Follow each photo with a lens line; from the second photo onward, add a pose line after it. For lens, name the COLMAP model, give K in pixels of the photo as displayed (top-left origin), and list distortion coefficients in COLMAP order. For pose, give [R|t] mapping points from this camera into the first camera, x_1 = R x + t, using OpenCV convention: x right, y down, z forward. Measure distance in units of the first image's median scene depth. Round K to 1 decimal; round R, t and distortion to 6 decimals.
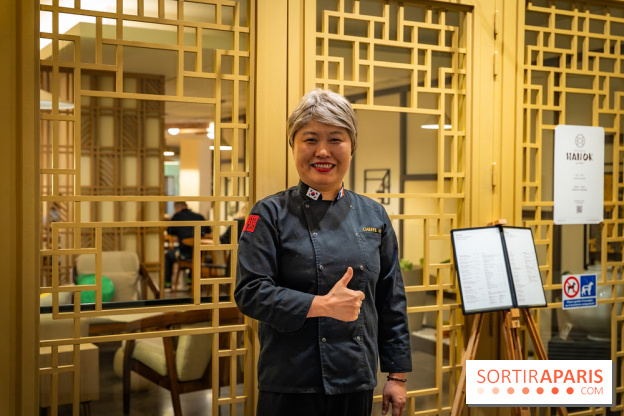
lens RADIAL K [[861.9, 0, 311.0], [0, 861.9, 207.9], [0, 0, 1]] dist [0.113215, 0.000000]
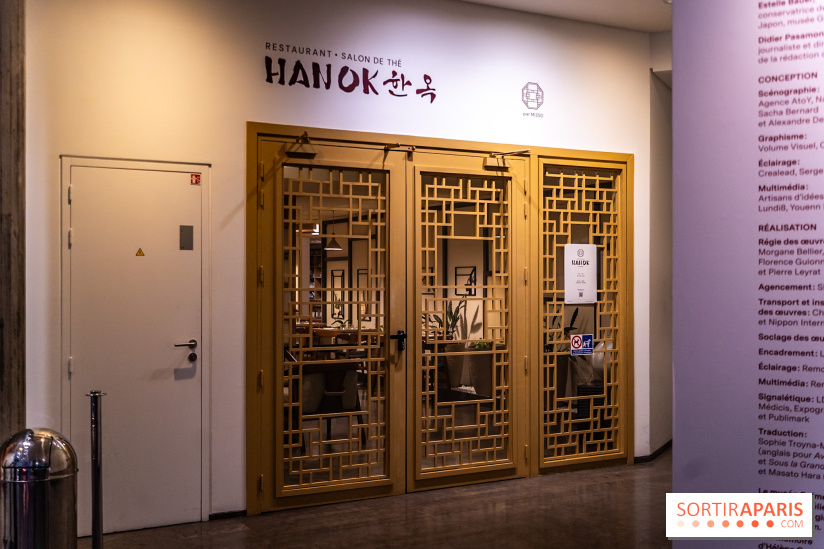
lens RADIAL K [[1138.2, 0, 412.5], [0, 1138.2, 274.3], [0, 0, 1]] dist [0.113215, 0.000000]
pose [[0.999854, -0.008642, 0.014774, -0.042800], [0.009066, 0.999542, -0.028884, 0.023339], [-0.014518, 0.029014, 0.999474, -1.192564]]
